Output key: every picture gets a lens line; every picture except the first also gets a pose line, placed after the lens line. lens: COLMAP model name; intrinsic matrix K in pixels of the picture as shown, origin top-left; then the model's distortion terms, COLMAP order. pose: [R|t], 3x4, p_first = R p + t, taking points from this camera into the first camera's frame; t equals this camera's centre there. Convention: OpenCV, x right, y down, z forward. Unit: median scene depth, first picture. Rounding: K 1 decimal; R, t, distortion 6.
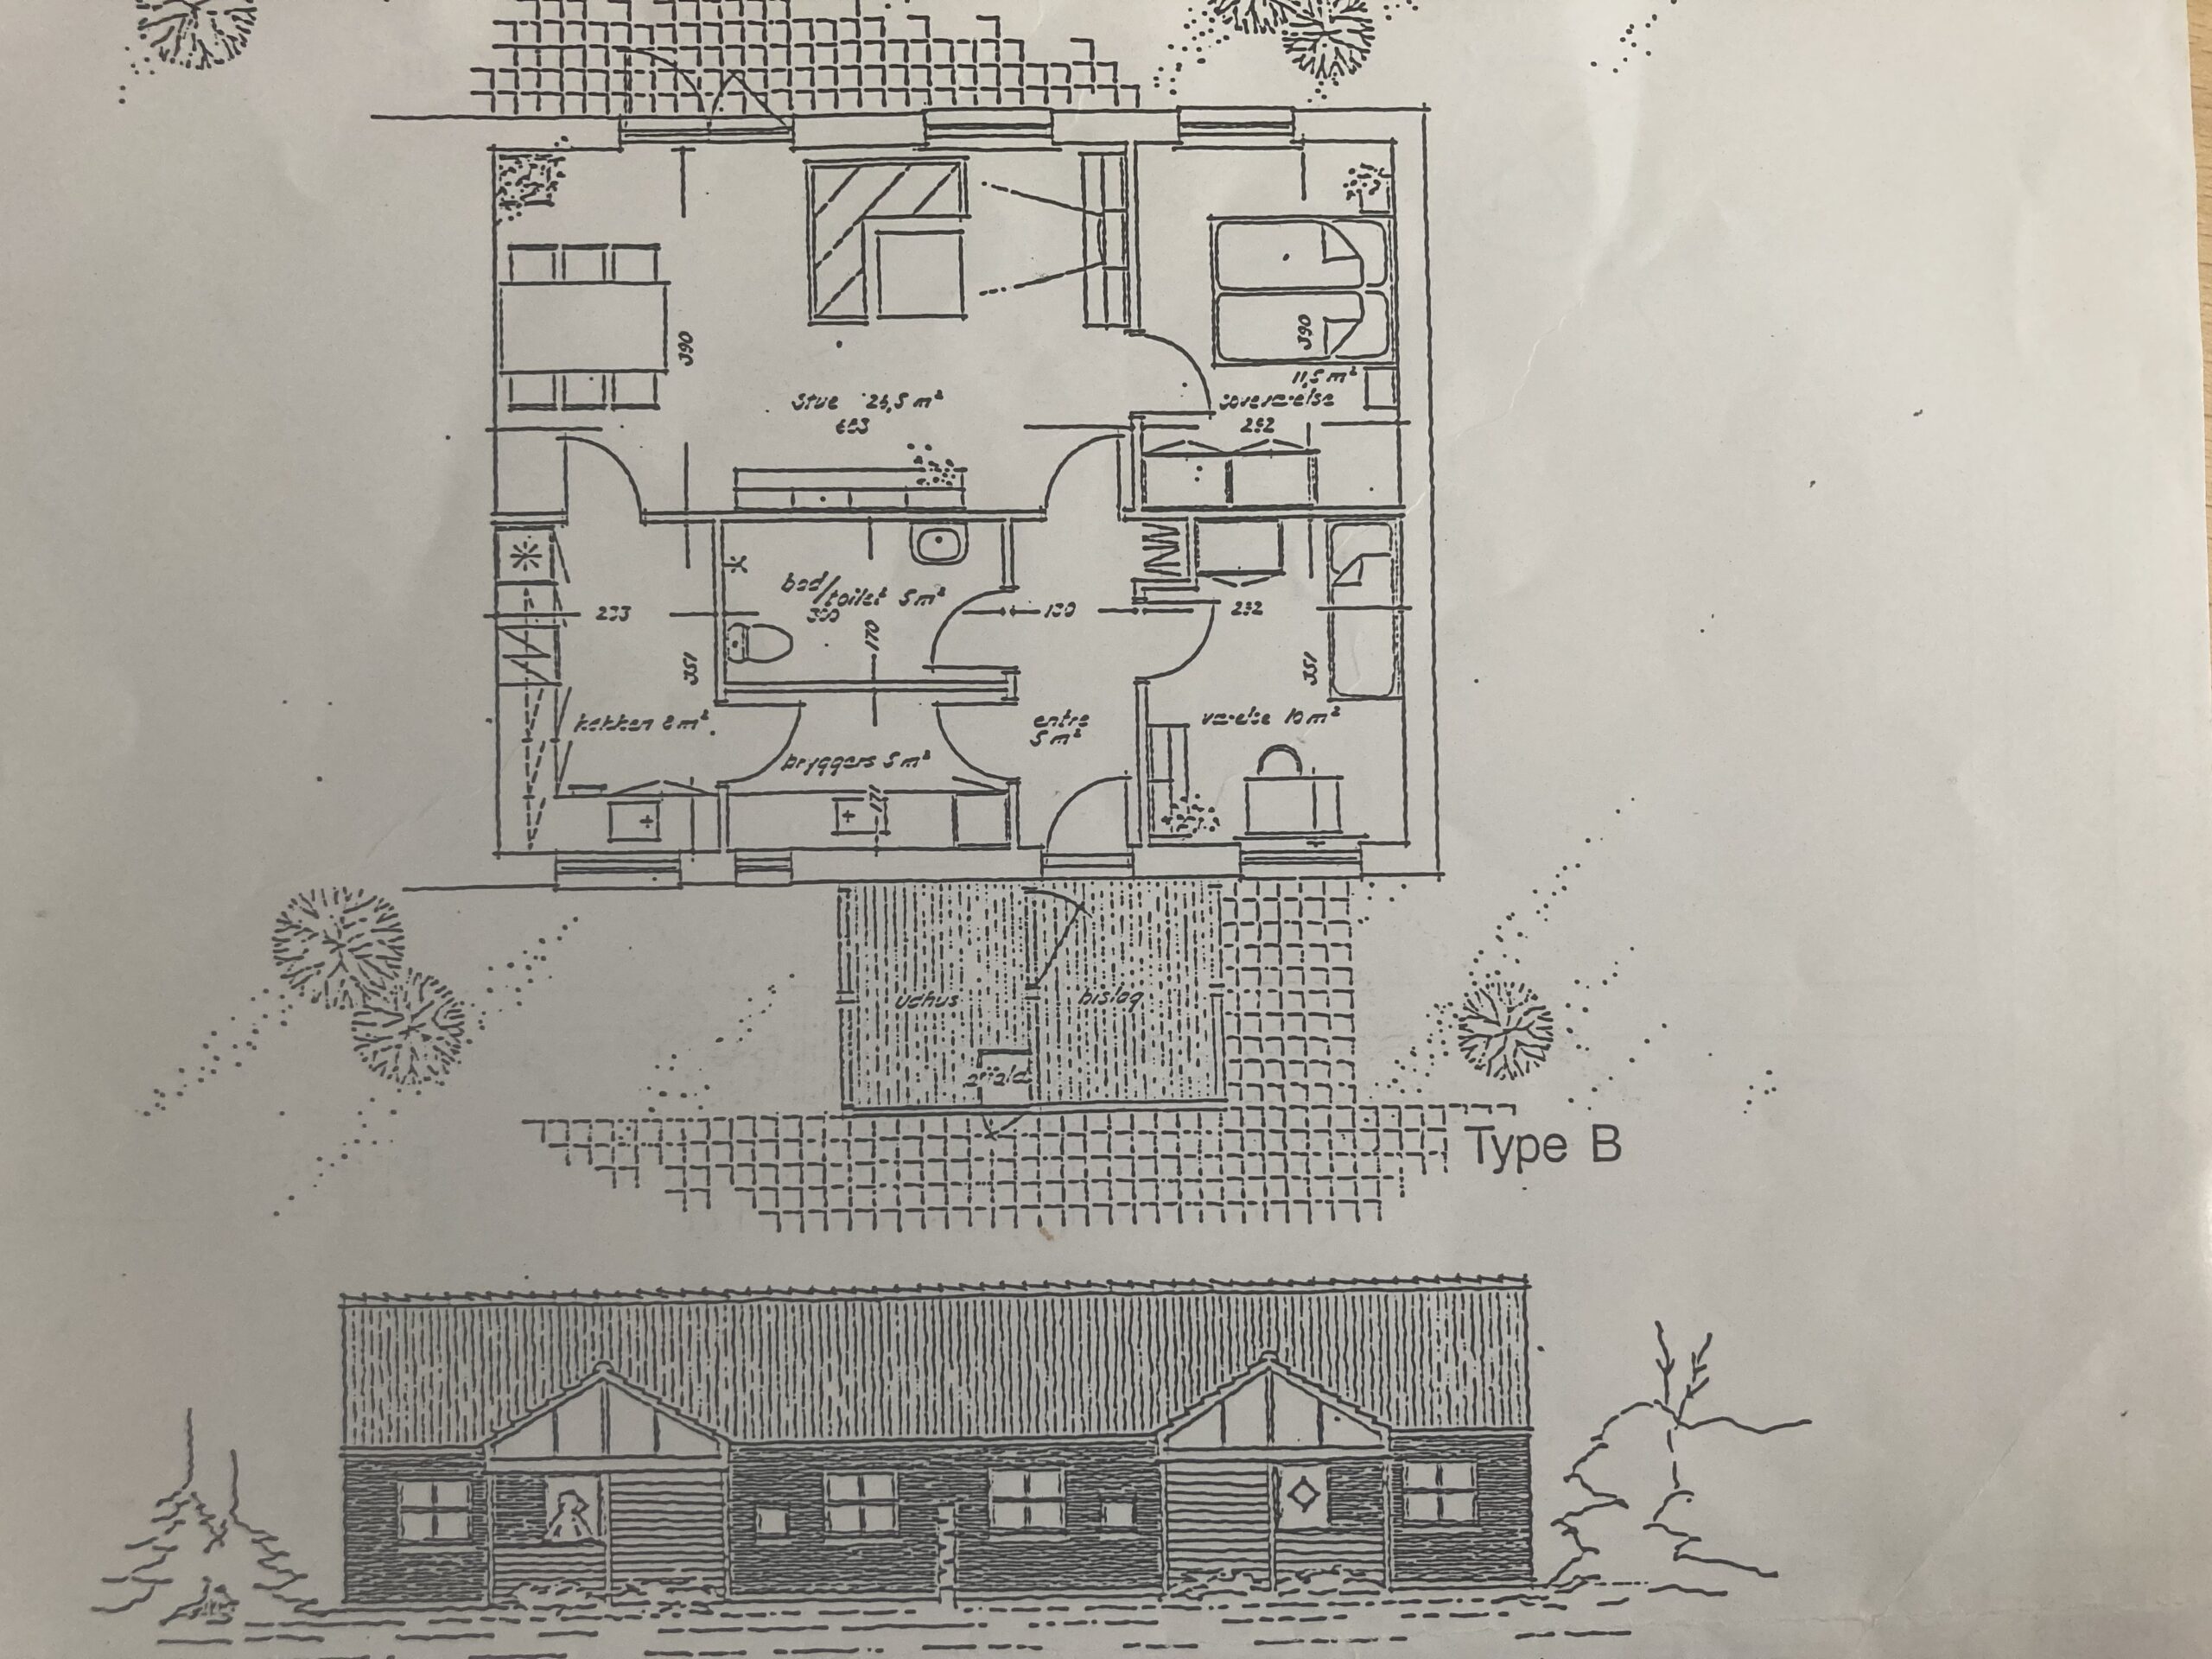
lens RADIAL K [[1822.8, 0, 1106.2], [0, 1822.8, 1080.1], [0, 0, 1]] dist [-0.030082, 0.011858]
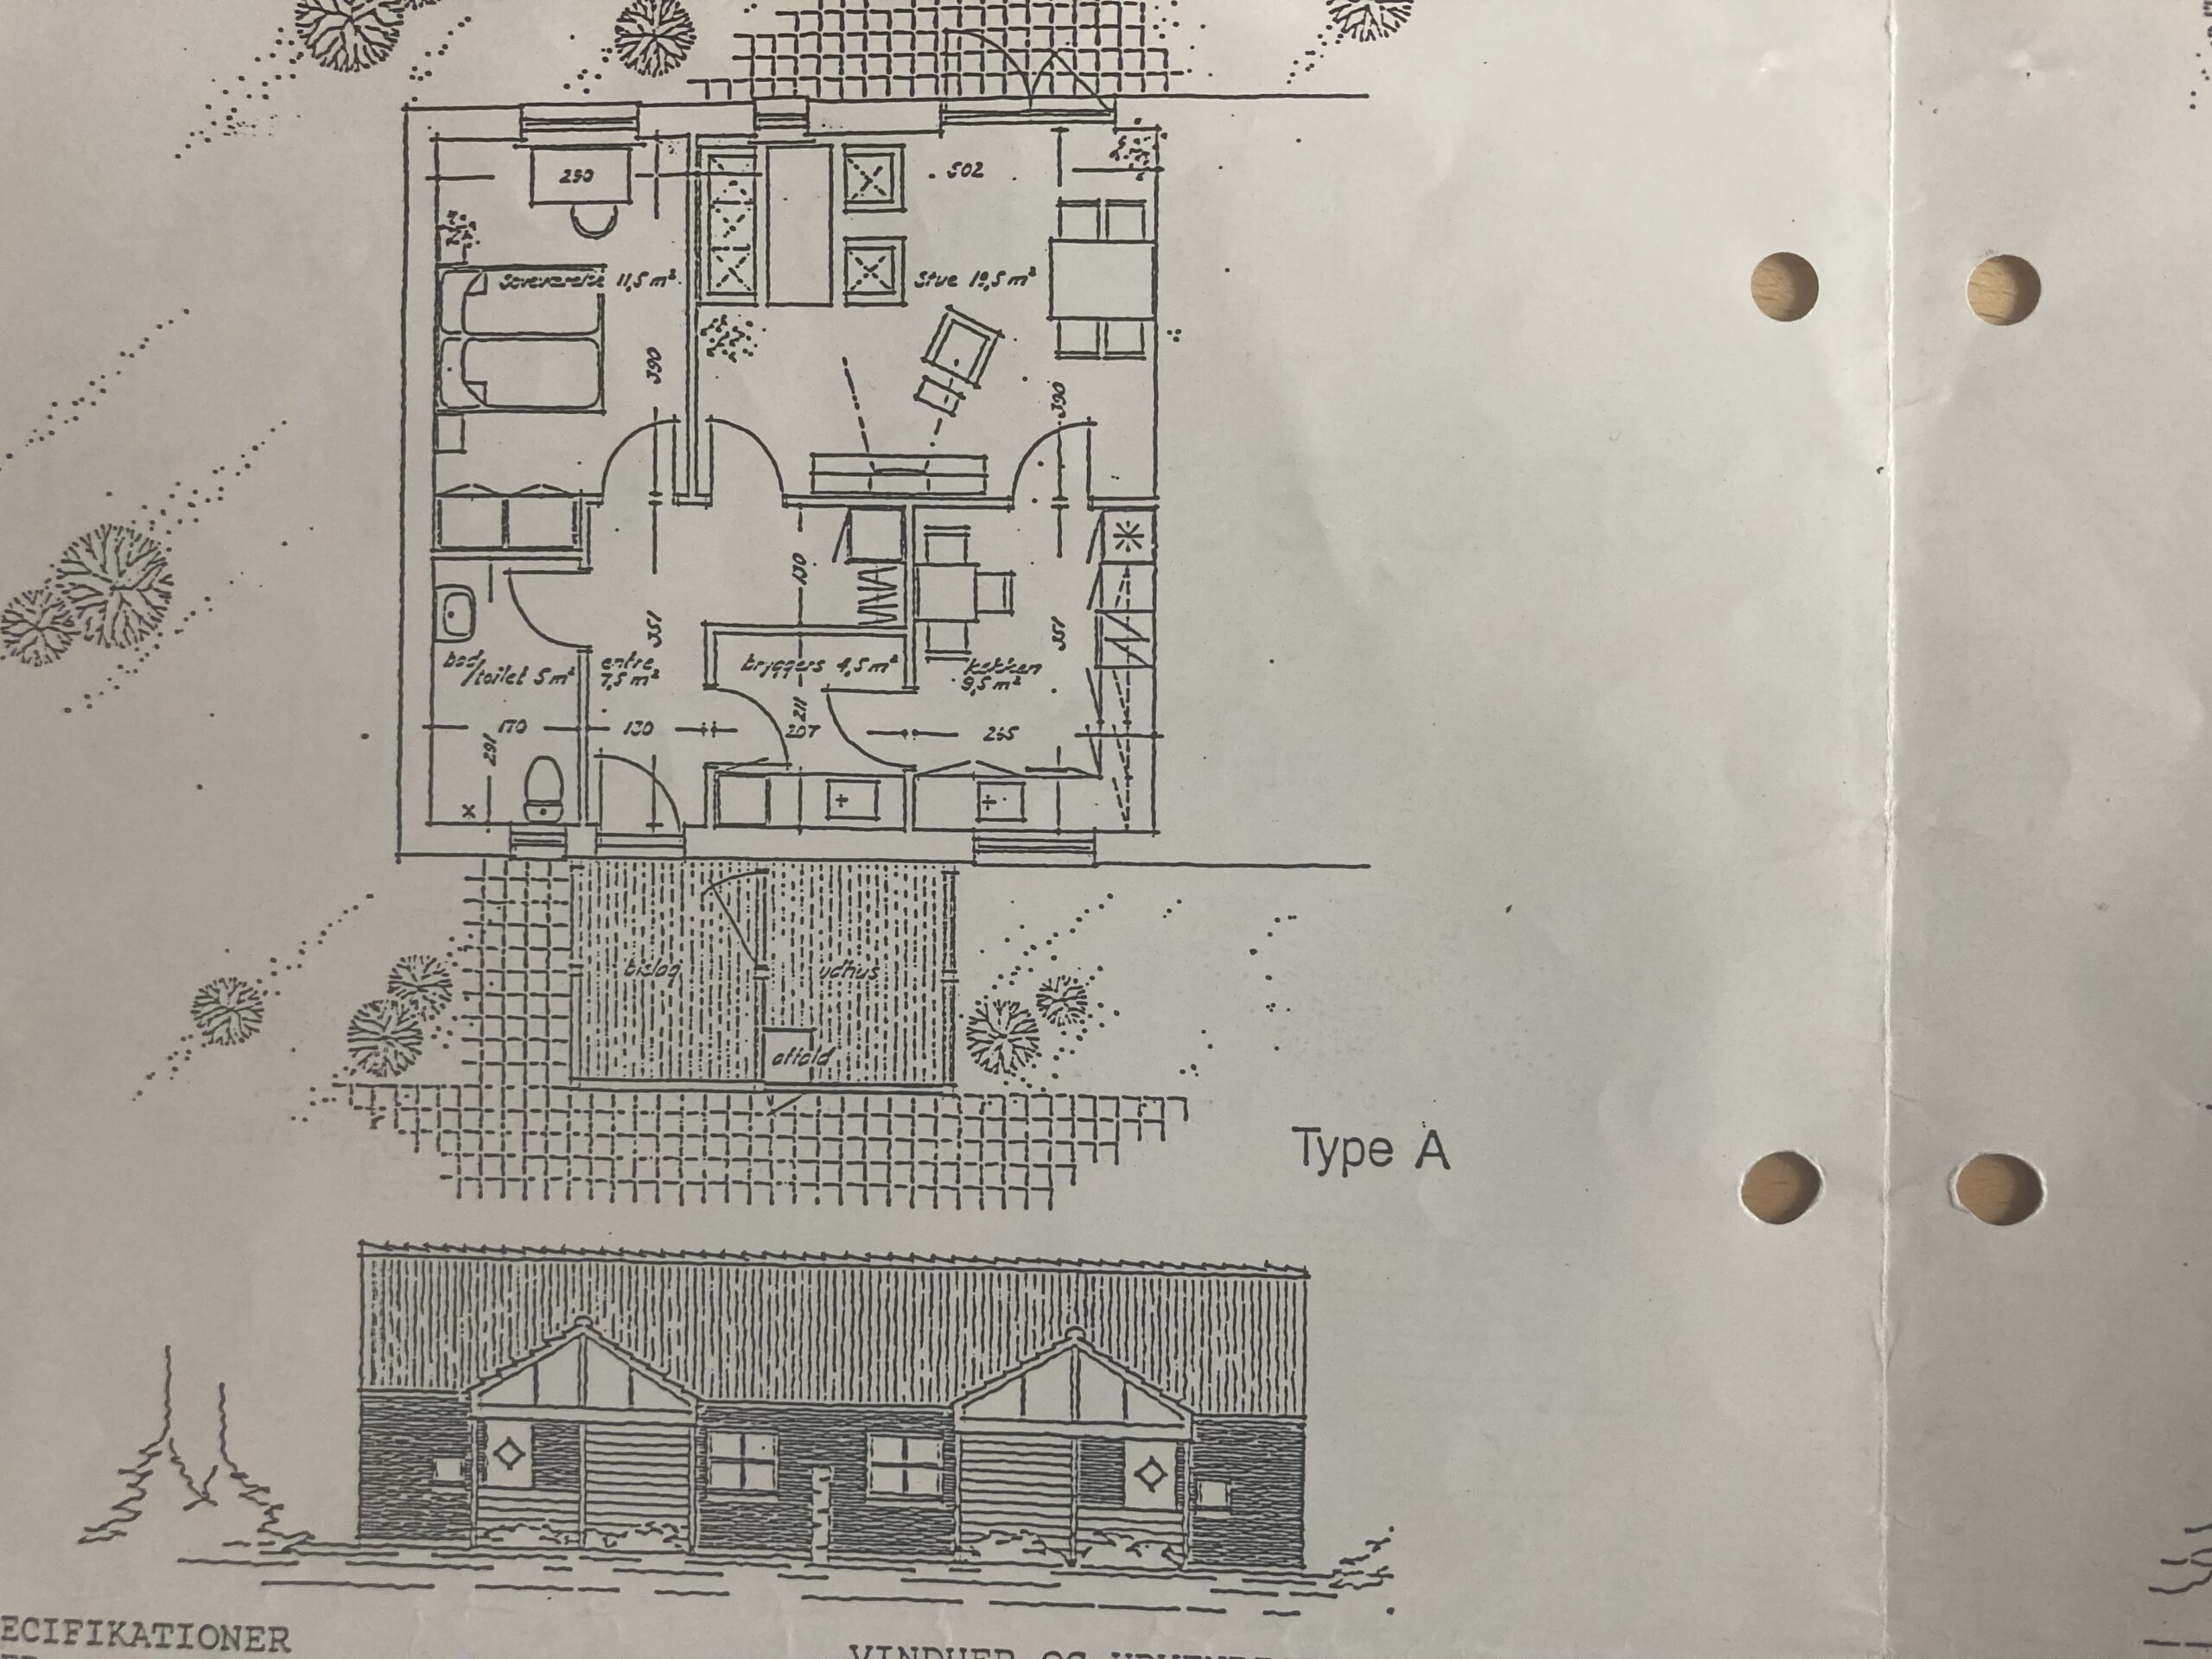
lens RADIAL K [[1771.6, 0, 1097.1], [0, 1771.6, 1097.3], [0, 0, 1]] dist [0.124455, -0.295226]
pose [[0.997087, 0.036040, -0.067224, 0.162822], [-0.034799, 0.999203, 0.019537, -0.002255], [0.067875, -0.017141, 0.997547, 0.002346]]
